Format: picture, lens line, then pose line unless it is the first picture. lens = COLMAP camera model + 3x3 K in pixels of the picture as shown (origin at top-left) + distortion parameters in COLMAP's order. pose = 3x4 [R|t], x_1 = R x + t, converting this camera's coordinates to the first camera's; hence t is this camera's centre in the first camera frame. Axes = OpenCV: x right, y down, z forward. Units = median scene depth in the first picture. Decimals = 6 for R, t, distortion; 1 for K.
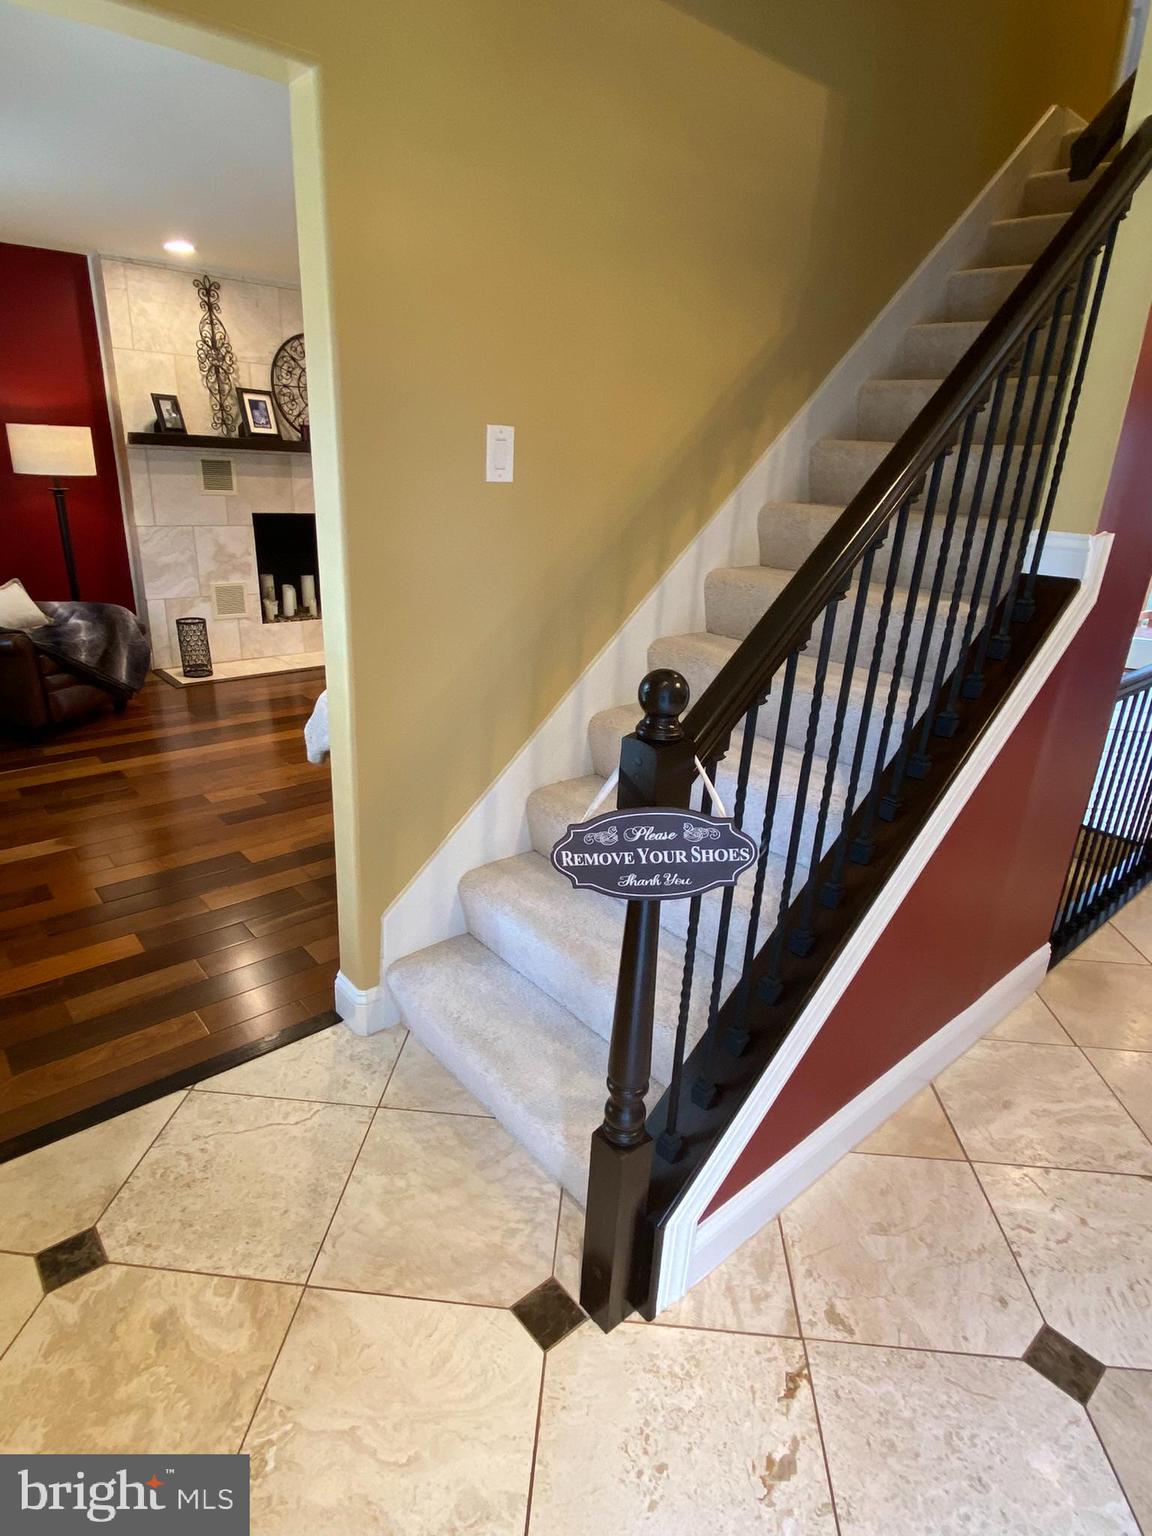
lens RADIAL K [[838.0, 0, 576.0], [0, 838.0, 768.0], [0, 0, 1]] dist [-0.000967, -0.000951]
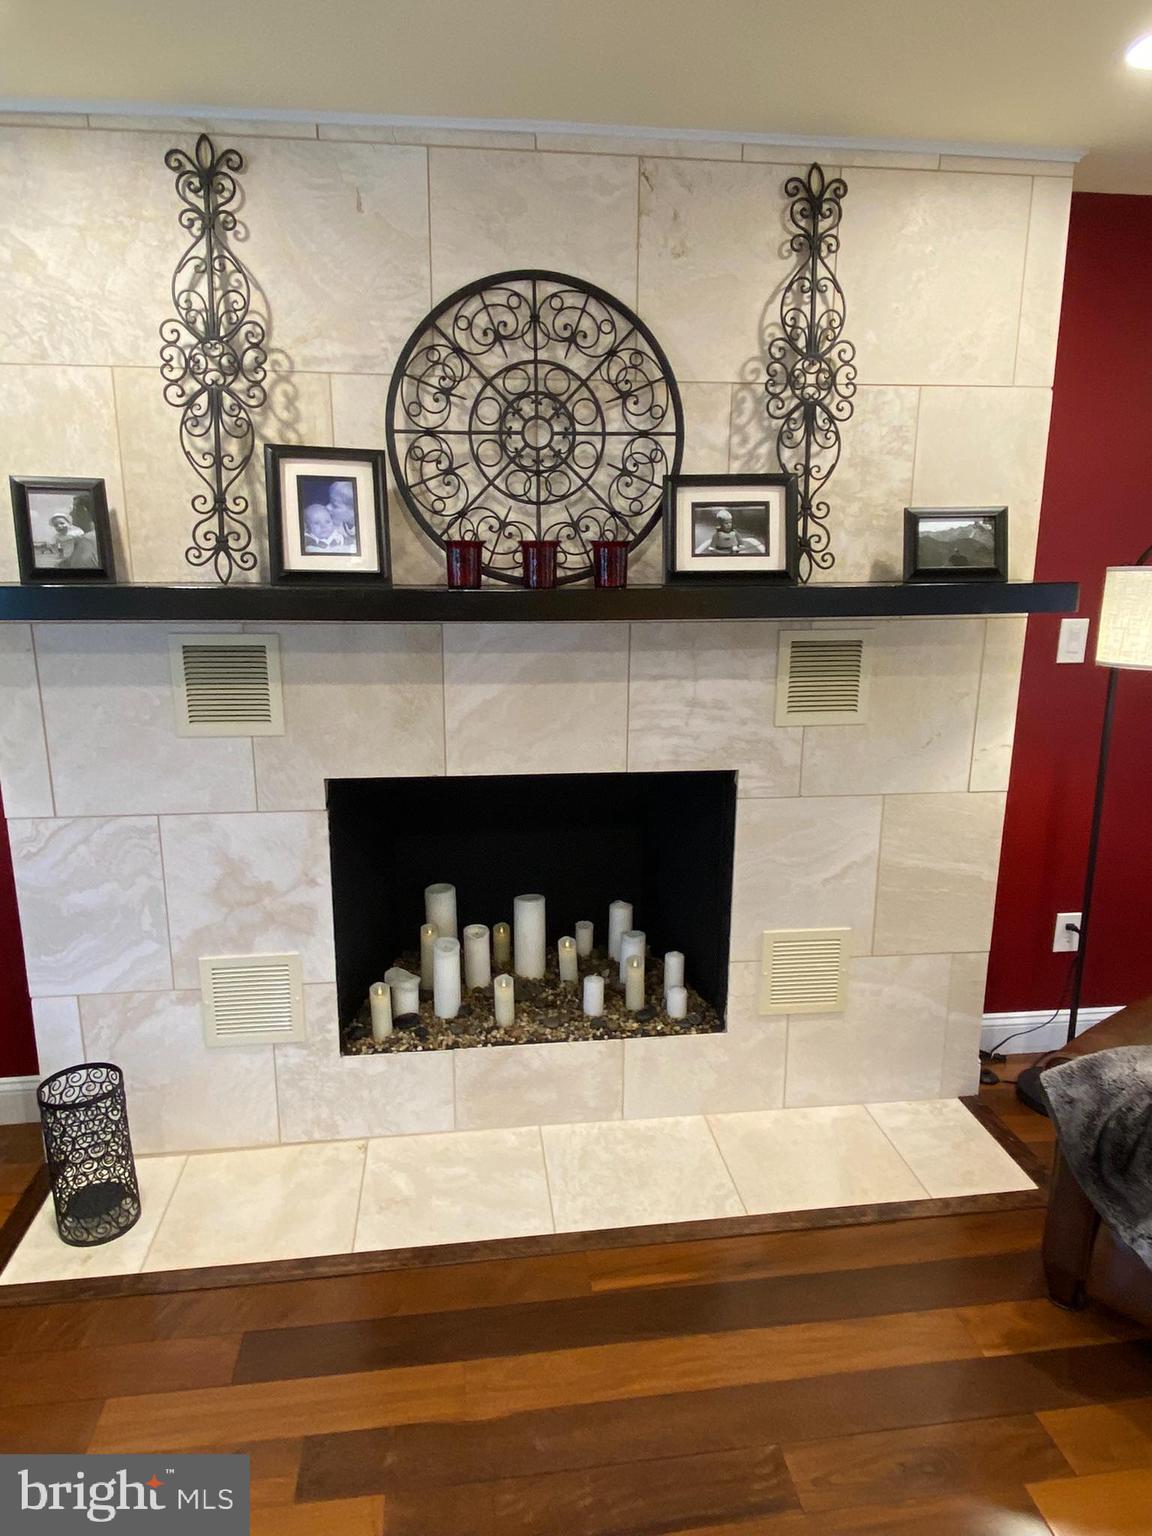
lens RADIAL K [[949.9, 0, 573.8], [0, 949.9, 764.5], [0, 0, 1]] dist [0.072417, -0.087708]
pose [[0.833404, 0.090028, -0.545282, -0.076427], [-0.160315, 0.983601, -0.082629, -0.311987], [0.528901, 0.156281, 0.834170, 0.755287]]
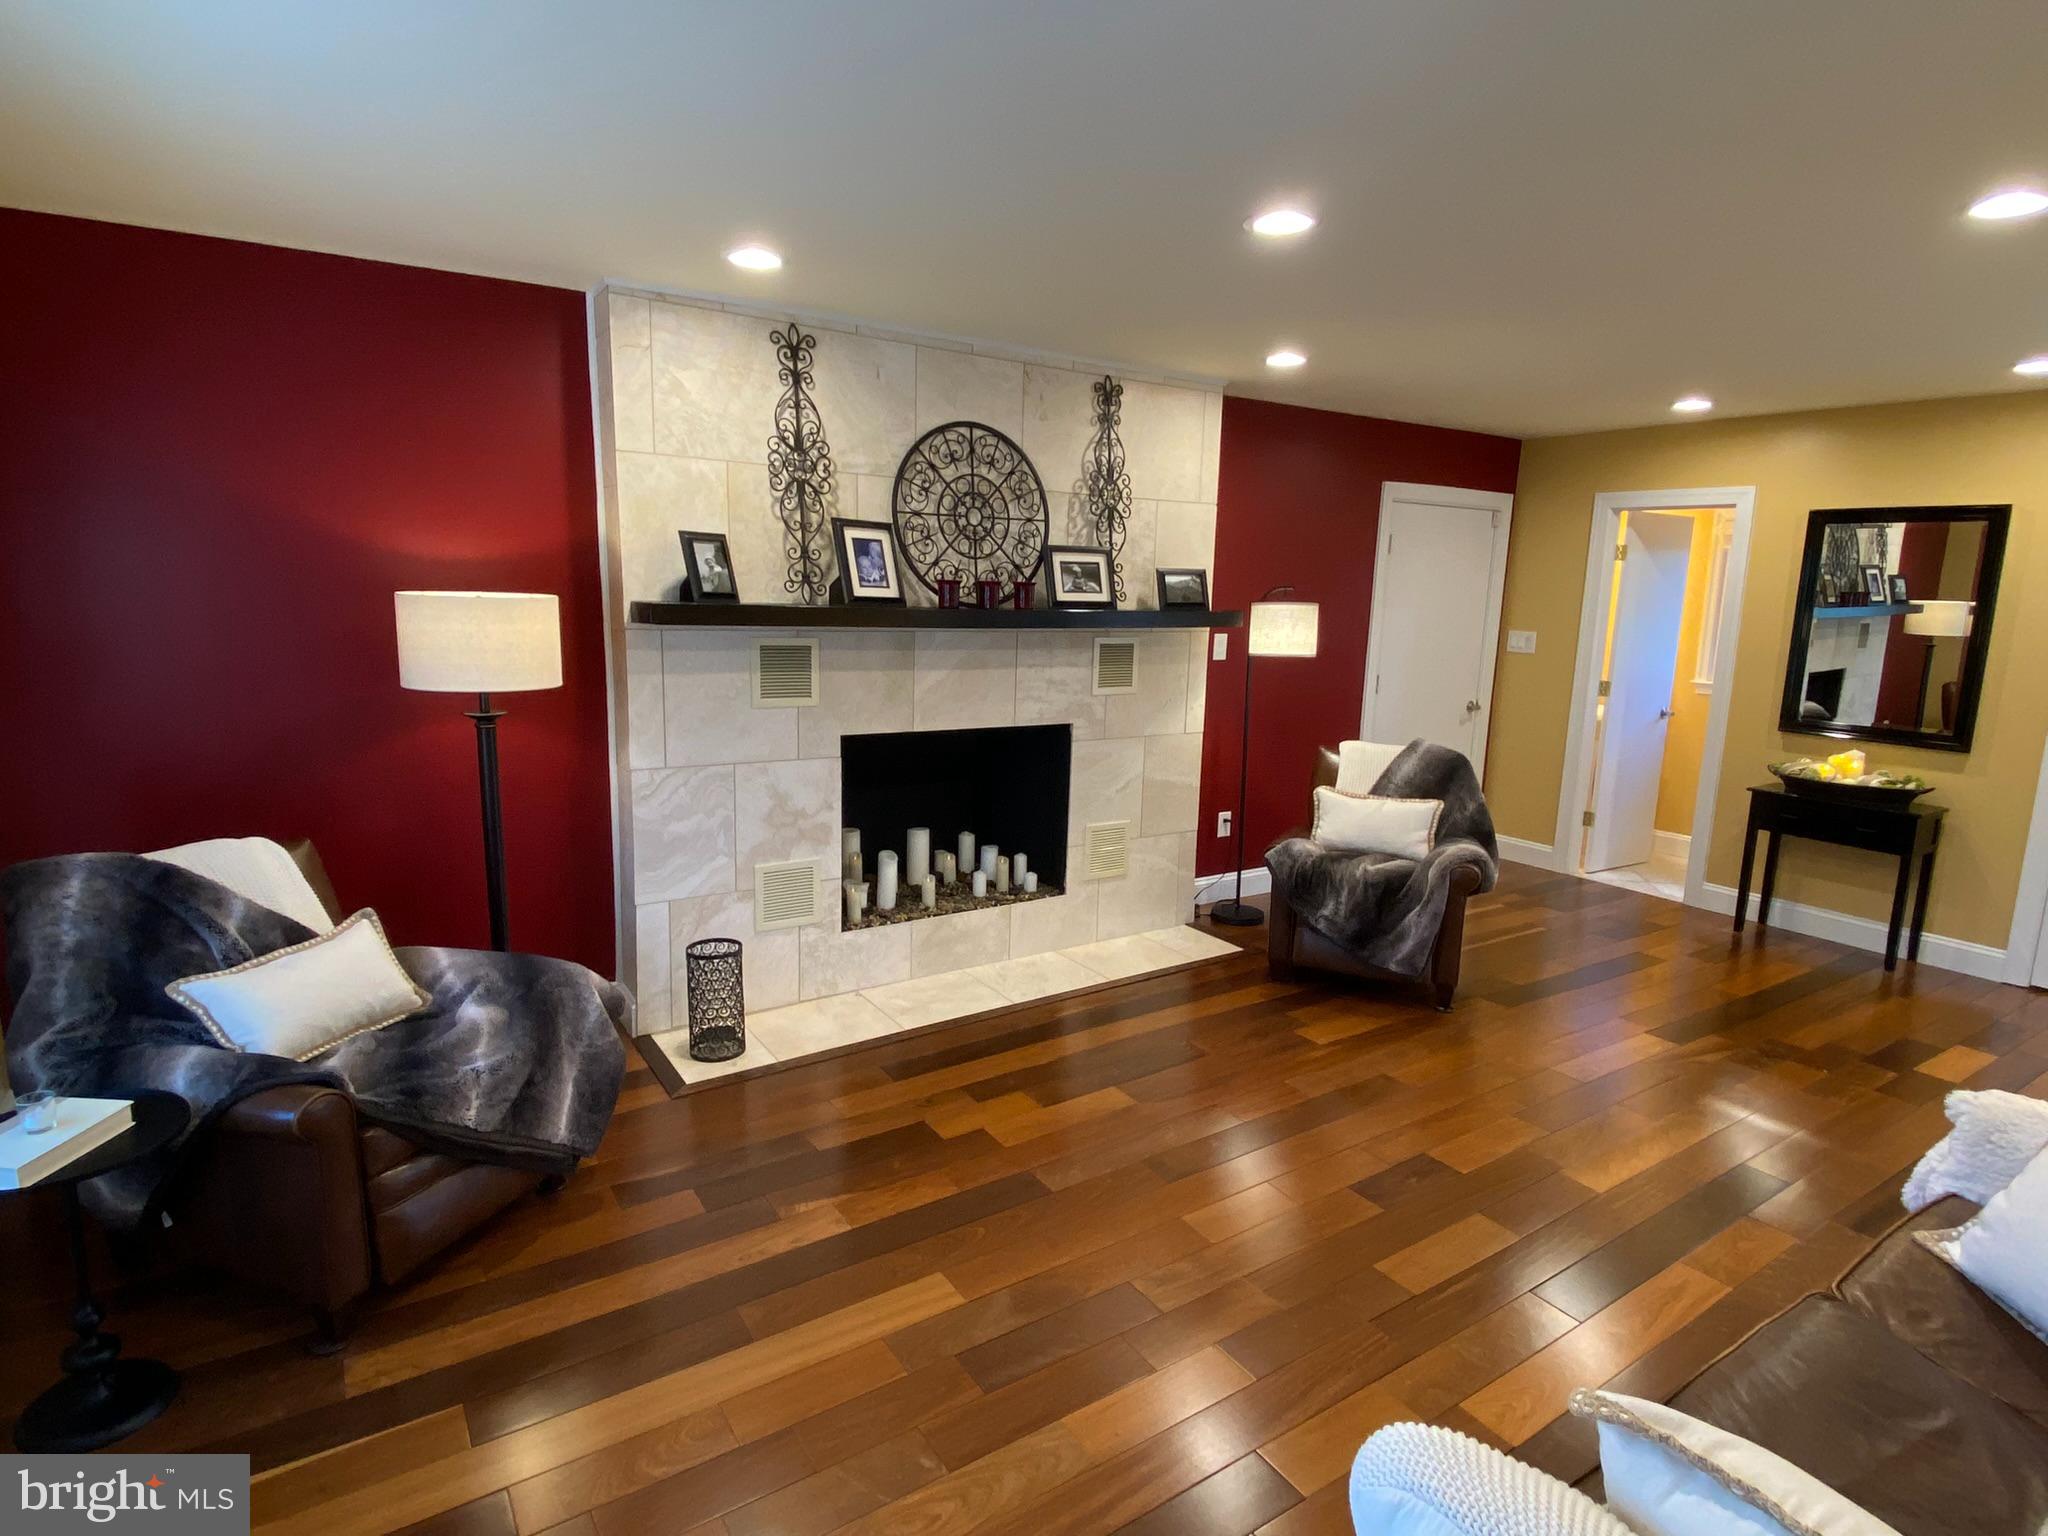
lens RADIAL K [[1061.7, 0, 1035.3], [0, 1061.7, 768.7], [0, 0, 1]] dist [0.080668, -0.053632]
pose [[0.992532, 0.009855, -0.121583, -0.188882], [-0.031543, 0.983566, -0.177773, -0.175156], [0.117833, 0.180281, 0.976532, 0.368296]]
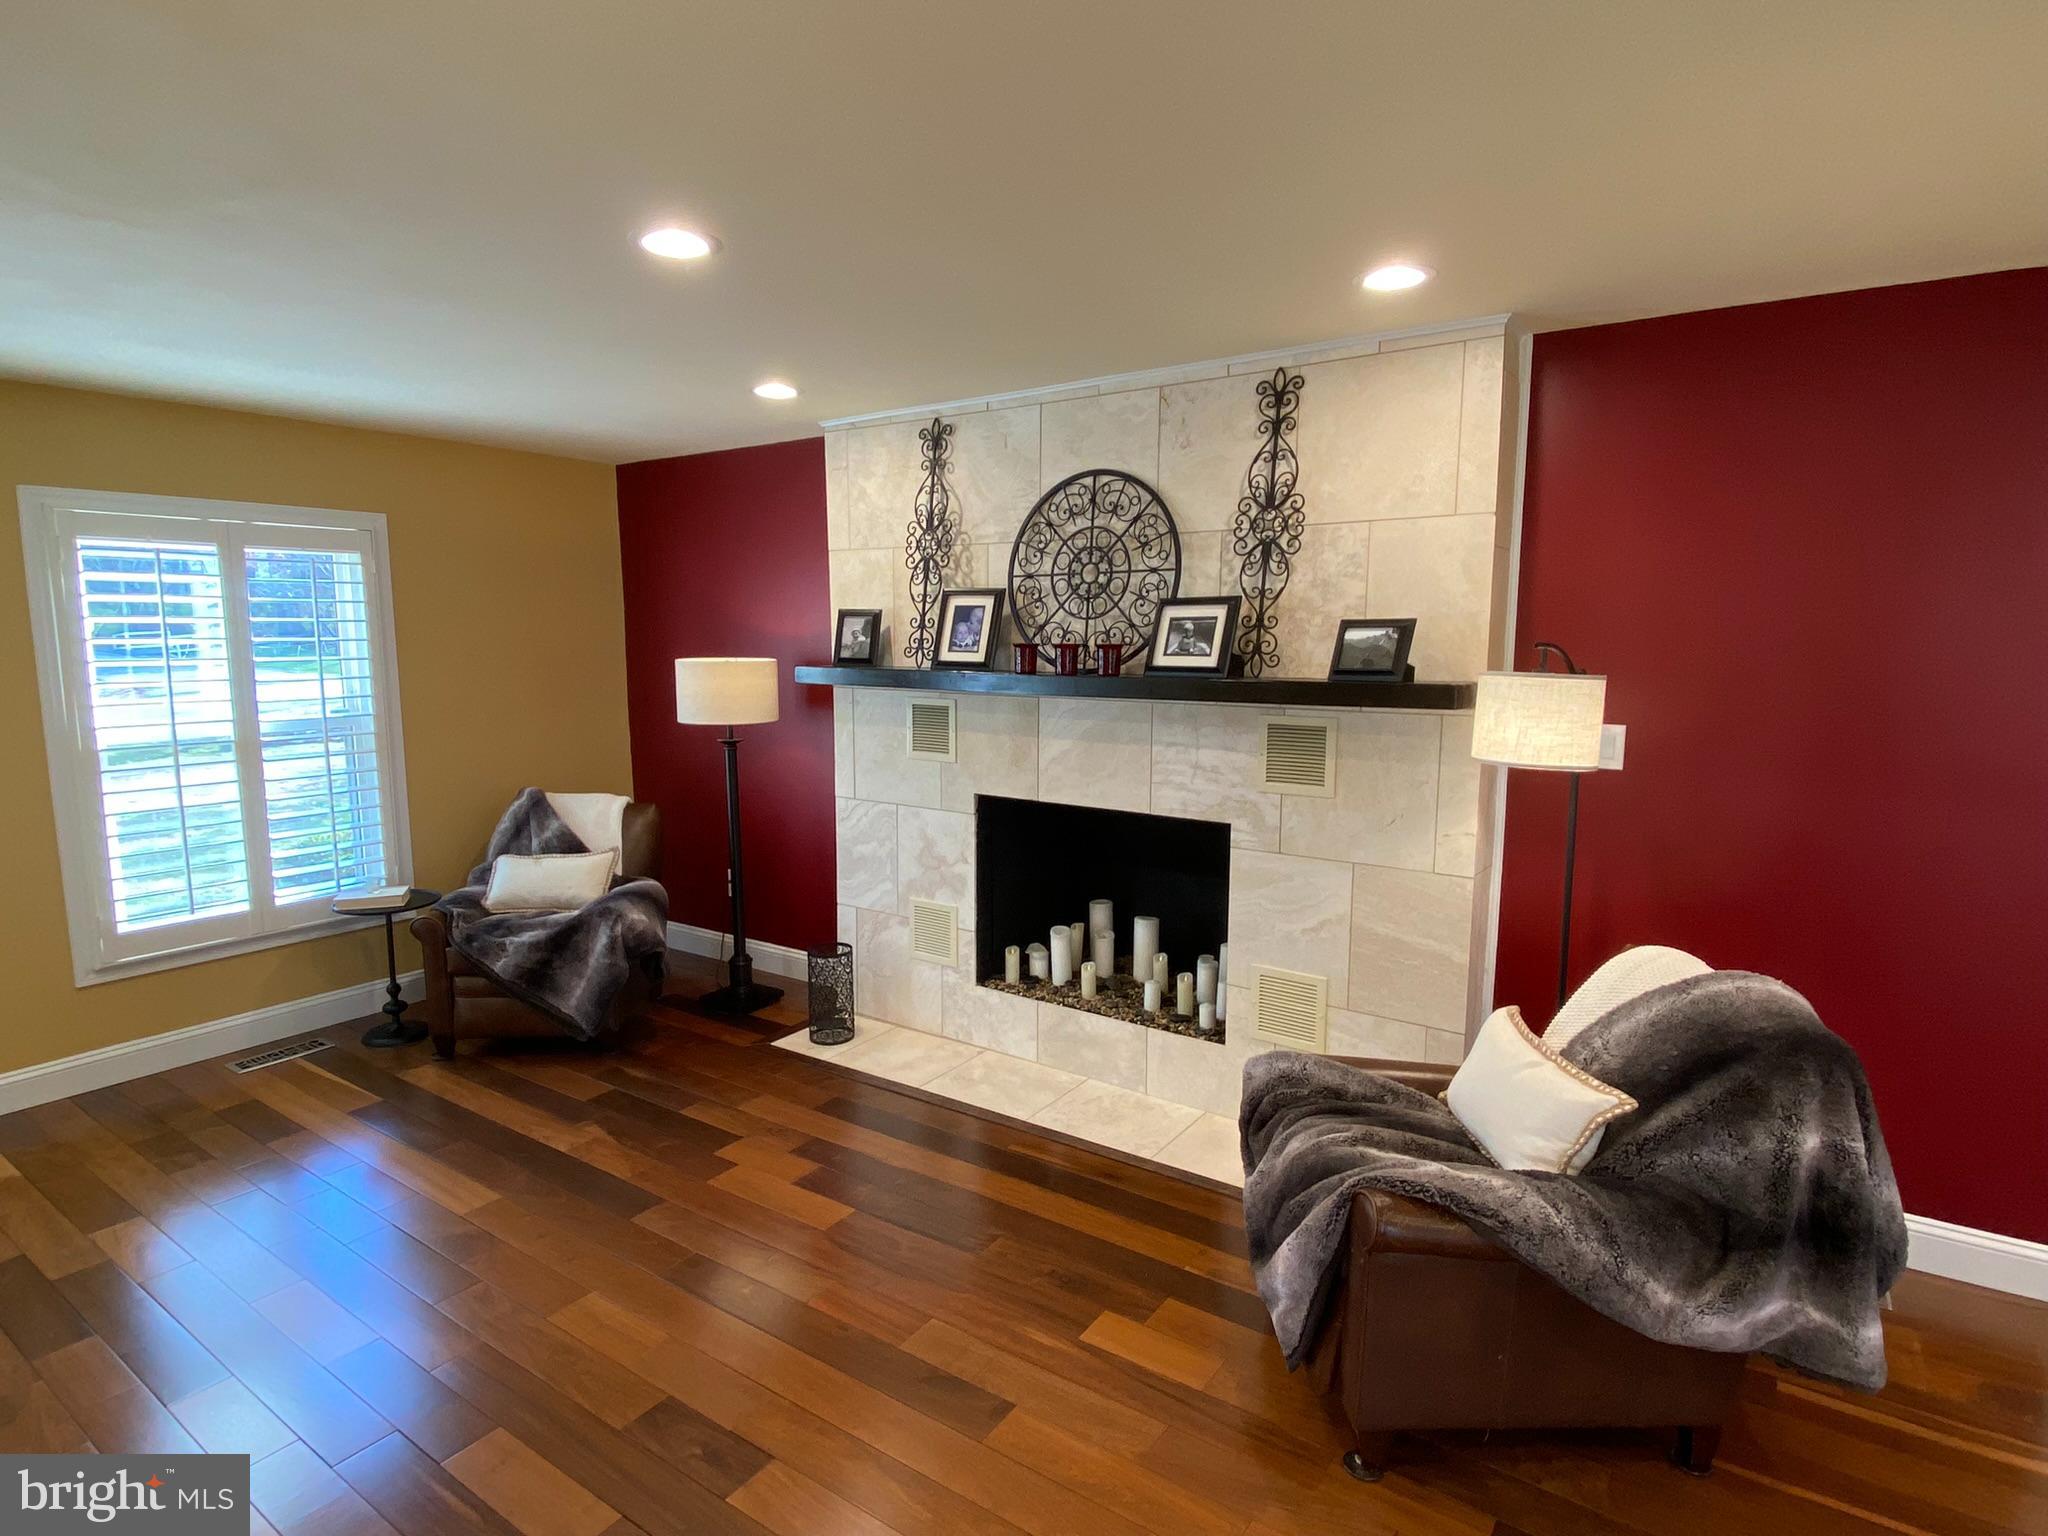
lens RADIAL K [[1061.7, 0, 1035.3], [0, 1061.7, 768.7], [0, 0, 1]] dist [0.080668, -0.053632]
pose [[0.262255, 0.085221, -0.961228, 0.326579], [-0.323787, 0.946119, -0.004458, -0.350640], [0.909057, 0.312403, 0.275718, 0.886684]]
